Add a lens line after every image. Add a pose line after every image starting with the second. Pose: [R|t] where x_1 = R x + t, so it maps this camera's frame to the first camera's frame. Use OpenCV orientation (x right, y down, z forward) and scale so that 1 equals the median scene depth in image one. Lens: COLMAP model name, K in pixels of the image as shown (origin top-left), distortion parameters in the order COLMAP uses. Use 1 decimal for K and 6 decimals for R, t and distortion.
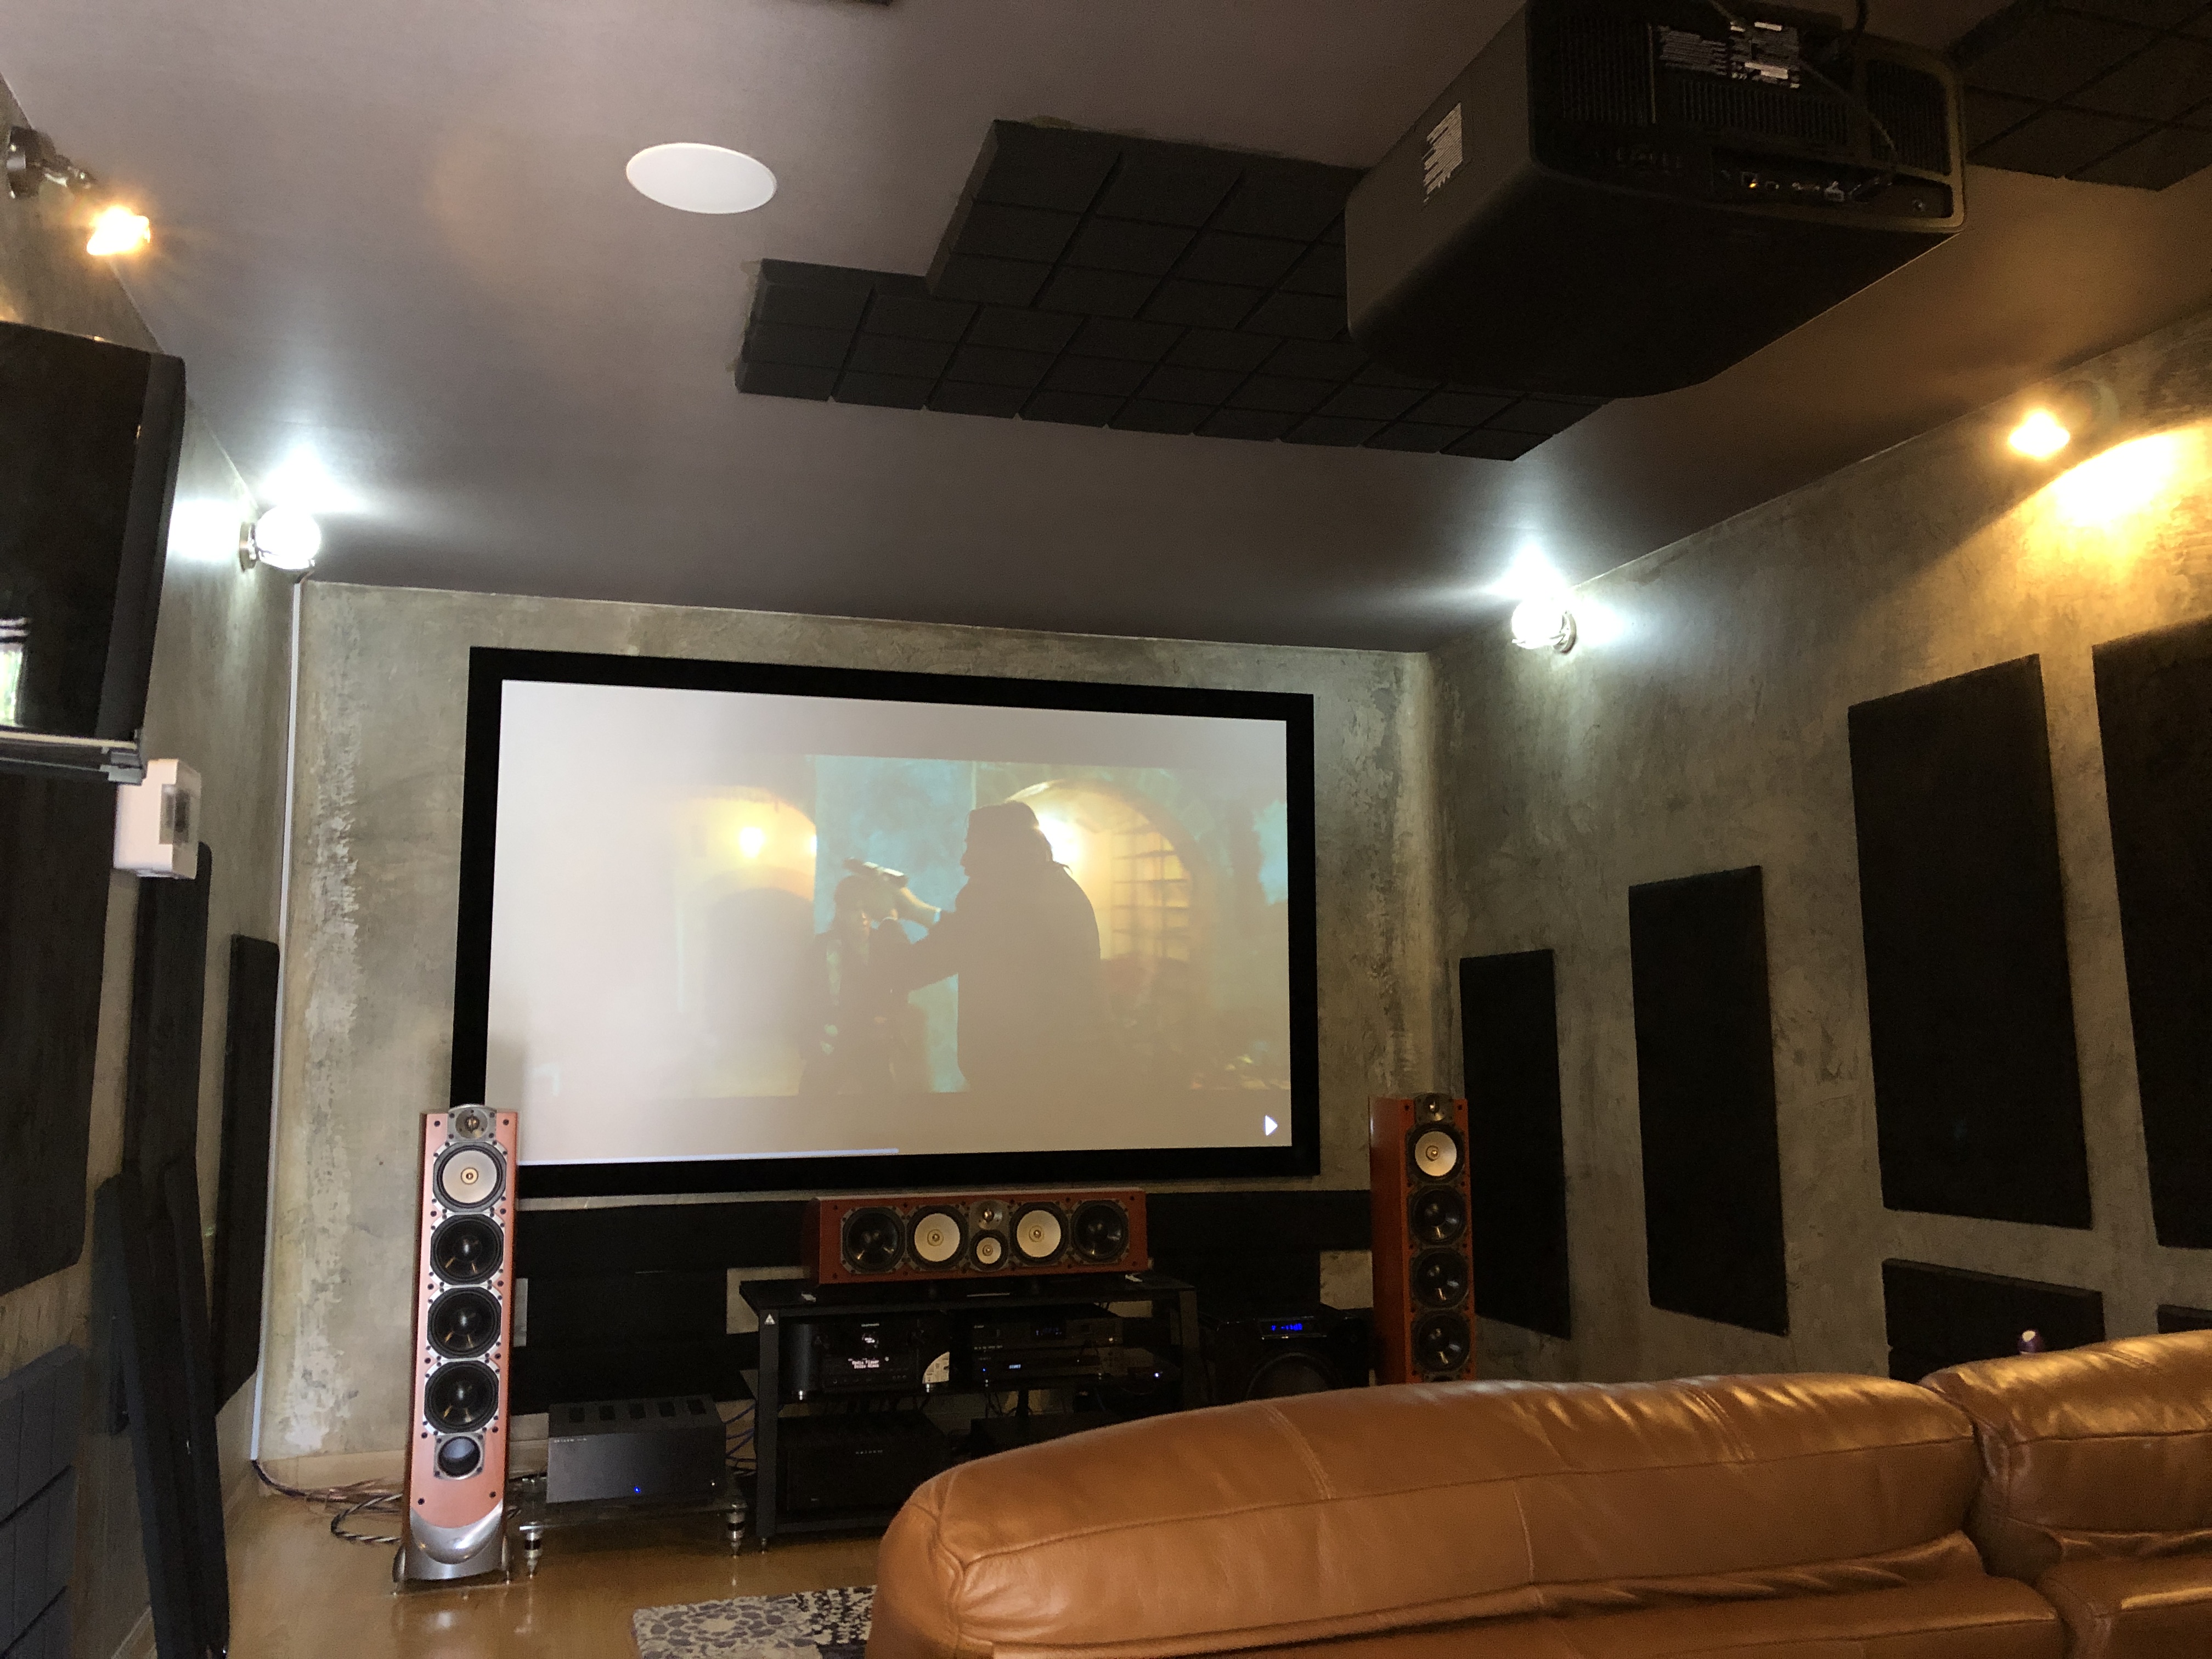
lens RADIAL K [[1800.8, 0, 1106.5], [0, 1800.8, 817.8], [0, 0, 1]] dist [0.042038, -0.033171]
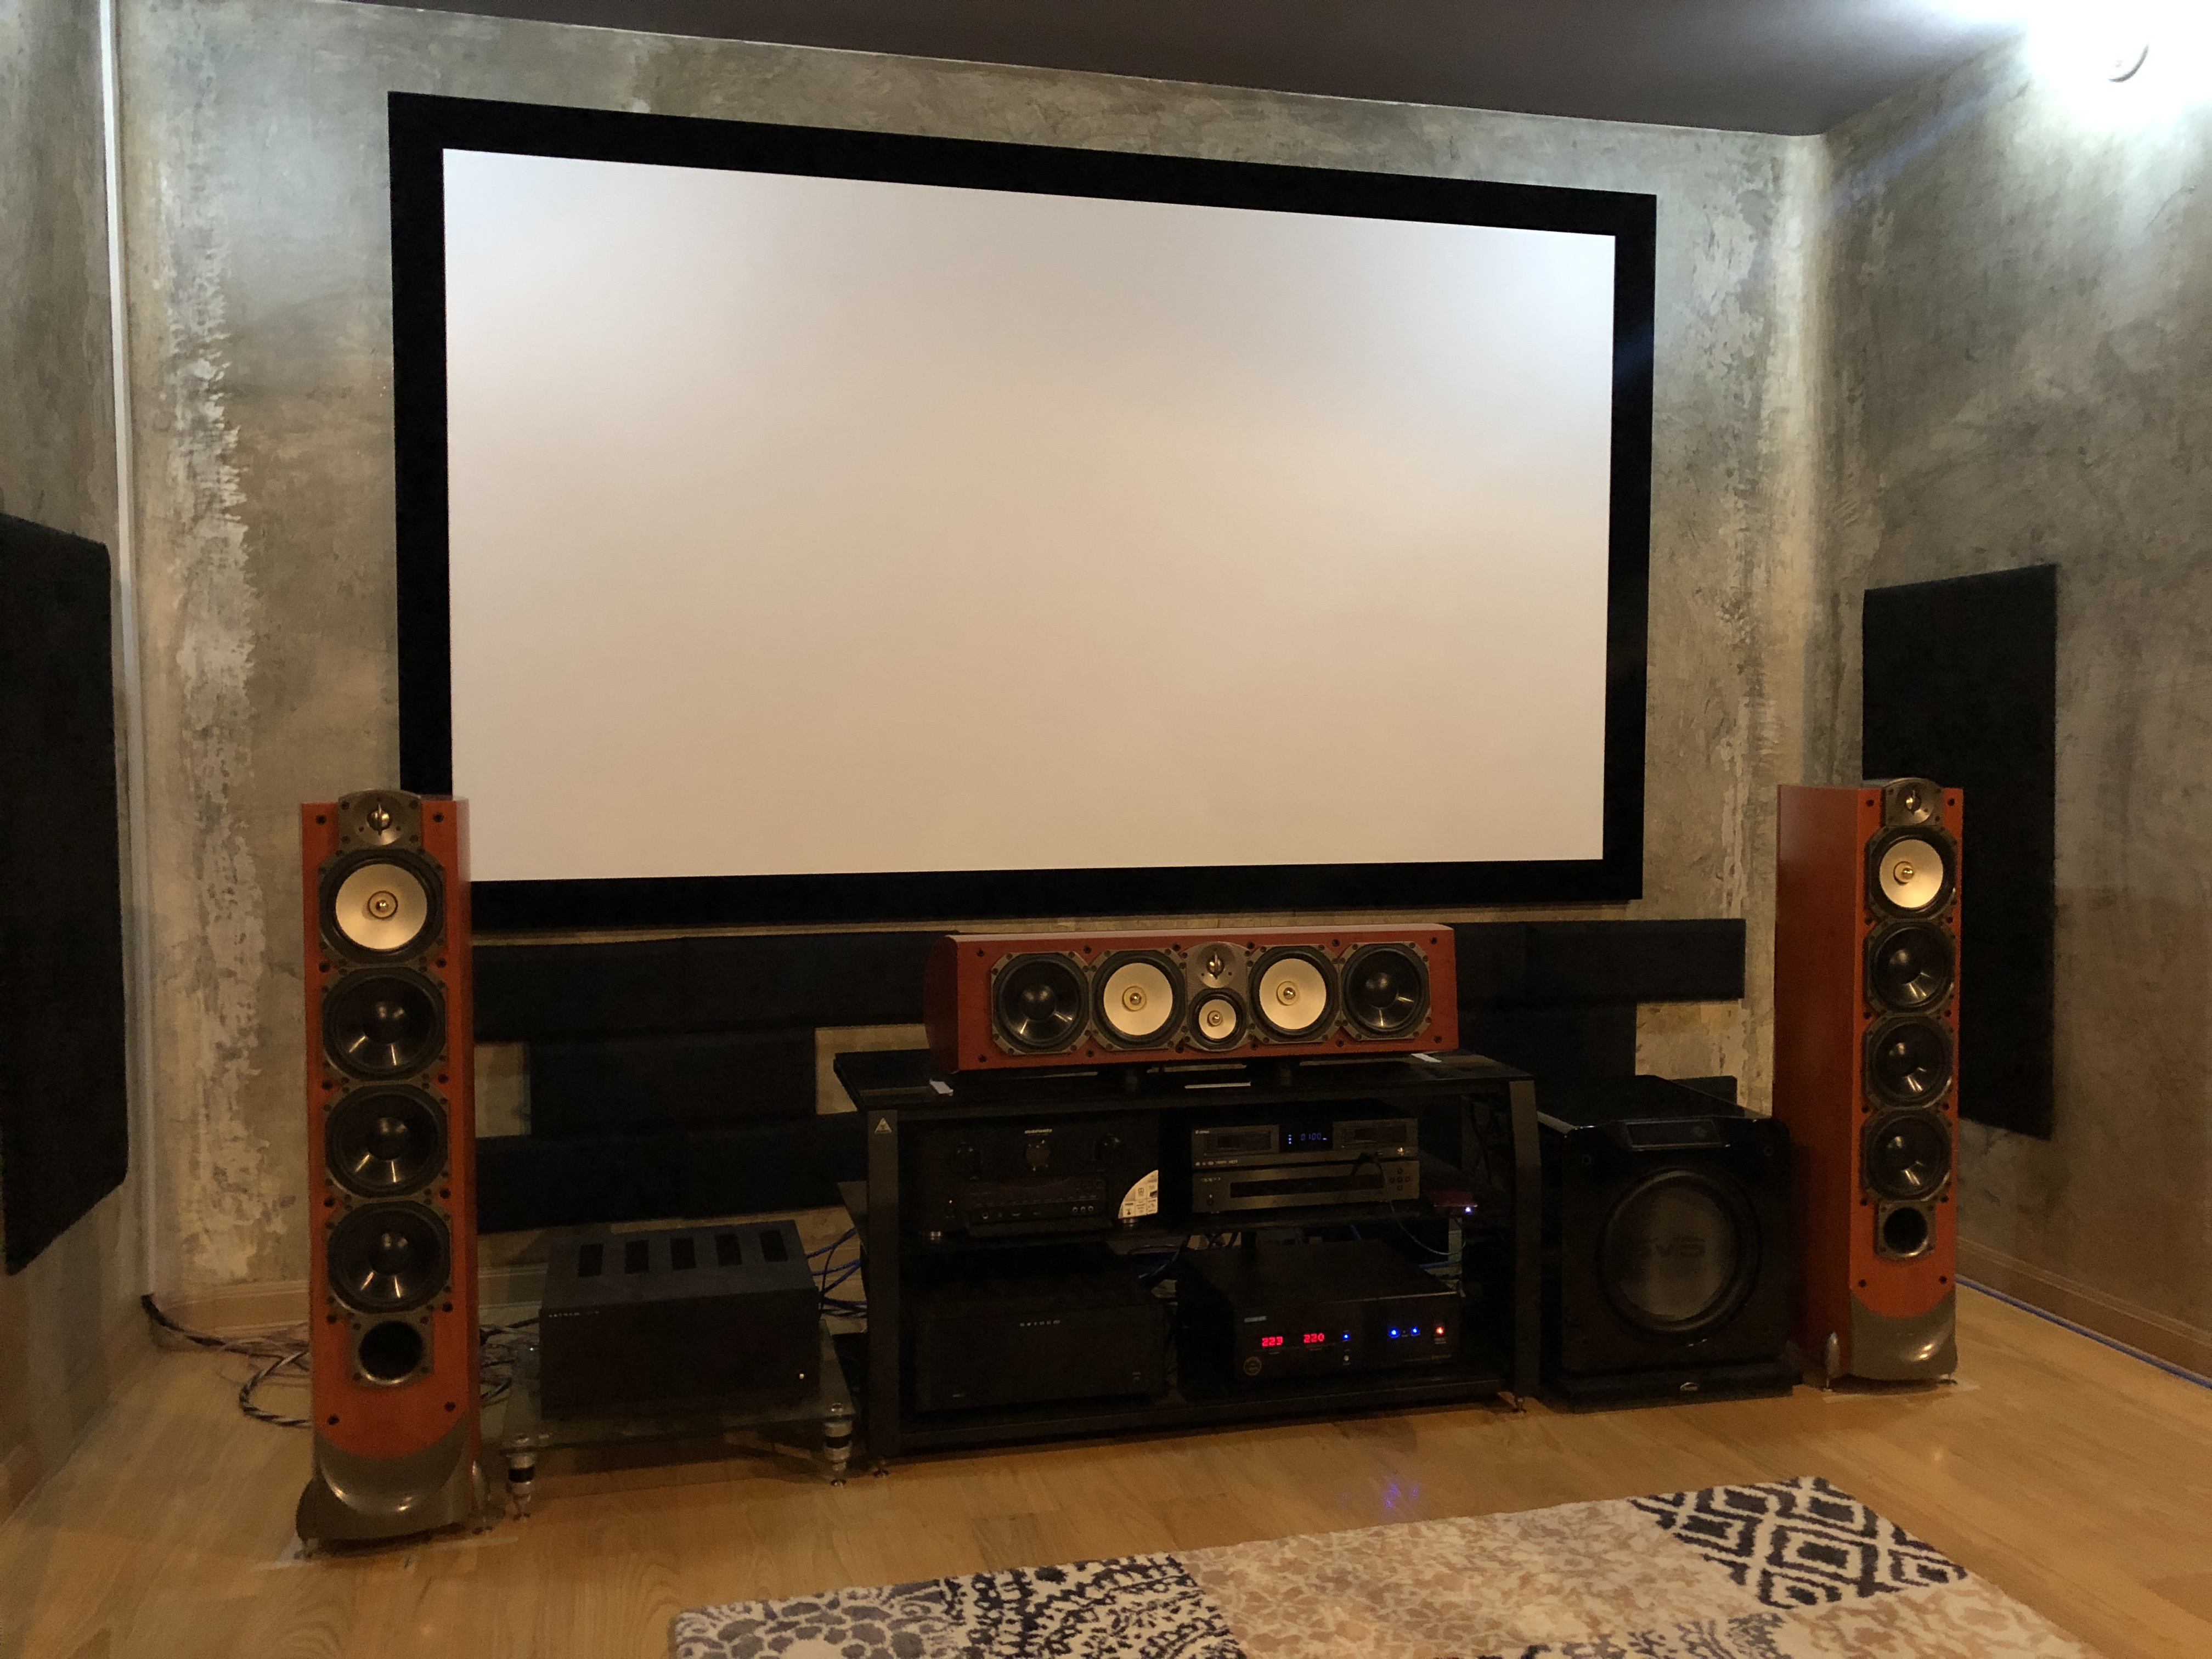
lens RADIAL K [[1800.8, 0, 1116.2], [0, 1800.8, 832.9], [0, 0, 1]] dist [0.042038, -0.033171]
pose [[0.999293, 0.003267, -0.037459, -0.068582], [0.003075, 0.985781, 0.168006, 0.059207], [0.037475, -0.168002, 0.985074, 0.335696]]
